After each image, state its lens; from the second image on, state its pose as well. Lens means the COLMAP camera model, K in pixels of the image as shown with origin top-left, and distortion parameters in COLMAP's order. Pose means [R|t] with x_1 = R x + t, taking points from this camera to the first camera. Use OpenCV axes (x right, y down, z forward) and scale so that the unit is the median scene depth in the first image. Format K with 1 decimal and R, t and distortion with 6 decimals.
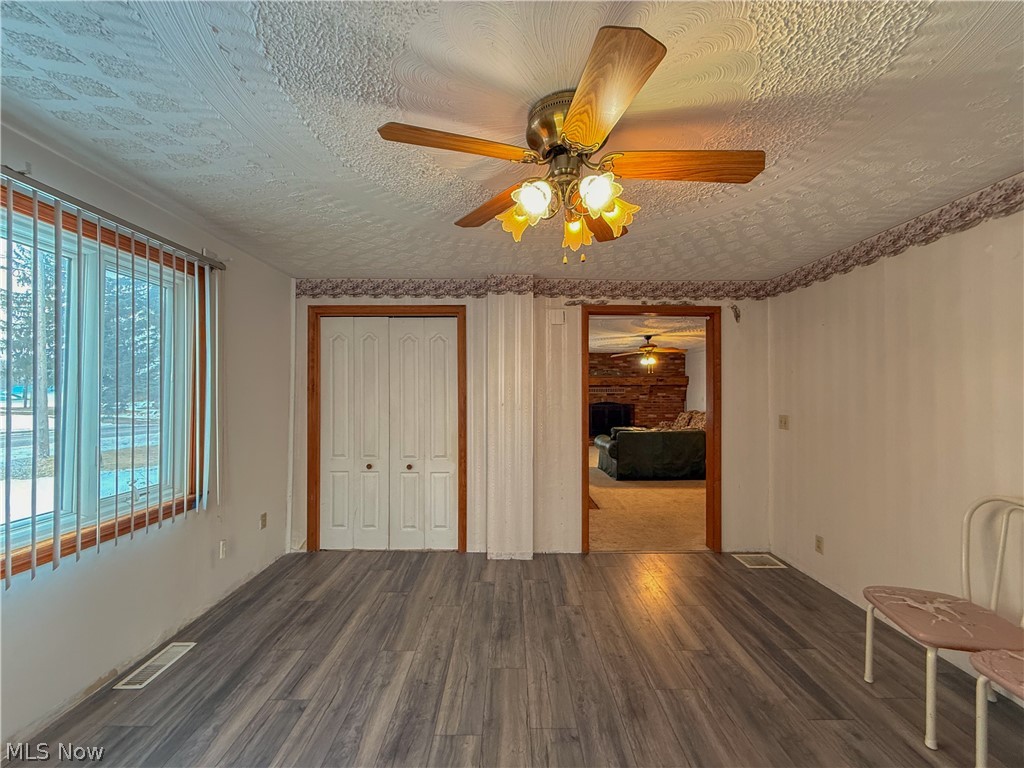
lens RADIAL K [[411.3, 0, 511.0], [0, 411.3, 389.5], [0, 0, 1]] dist [-0.001199, 0.000577]
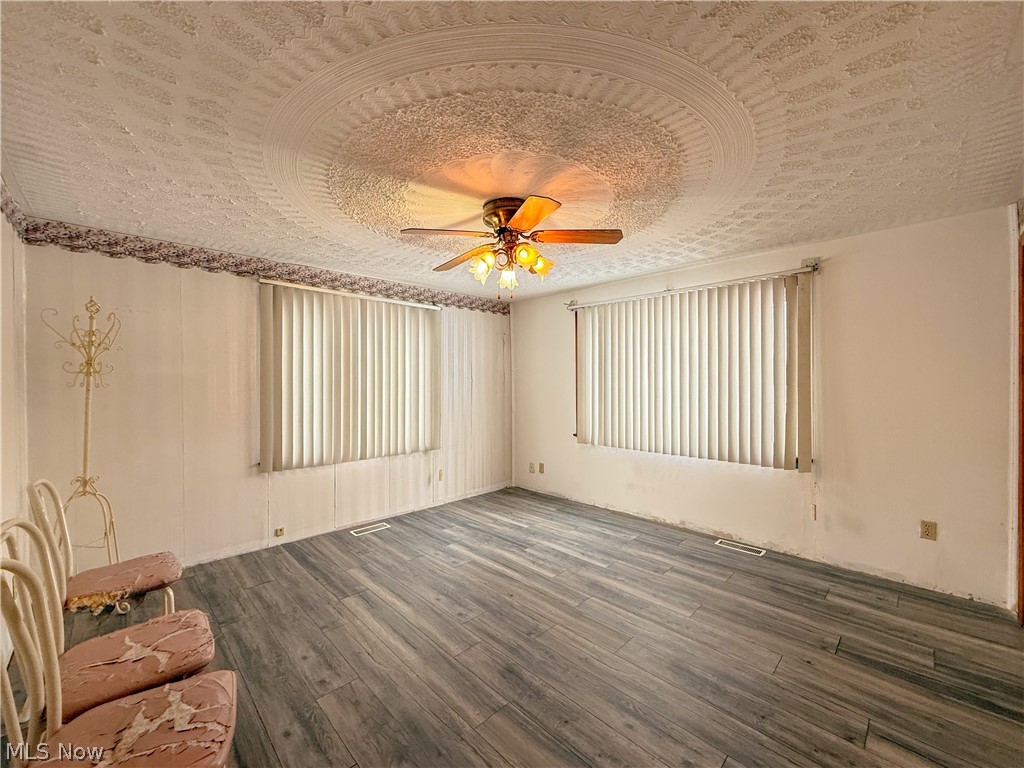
lens RADIAL K [[411.3, 0, 510.9], [0, 411.3, 382.7], [0, 0, 1]] dist [-0.001199, 0.000577]
pose [[-0.719783, 0.005123, -0.694180, 0.955559], [0.009338, 0.999954, -0.002303, 0.017713], [0.694136, -0.008140, -0.719798, 1.629353]]
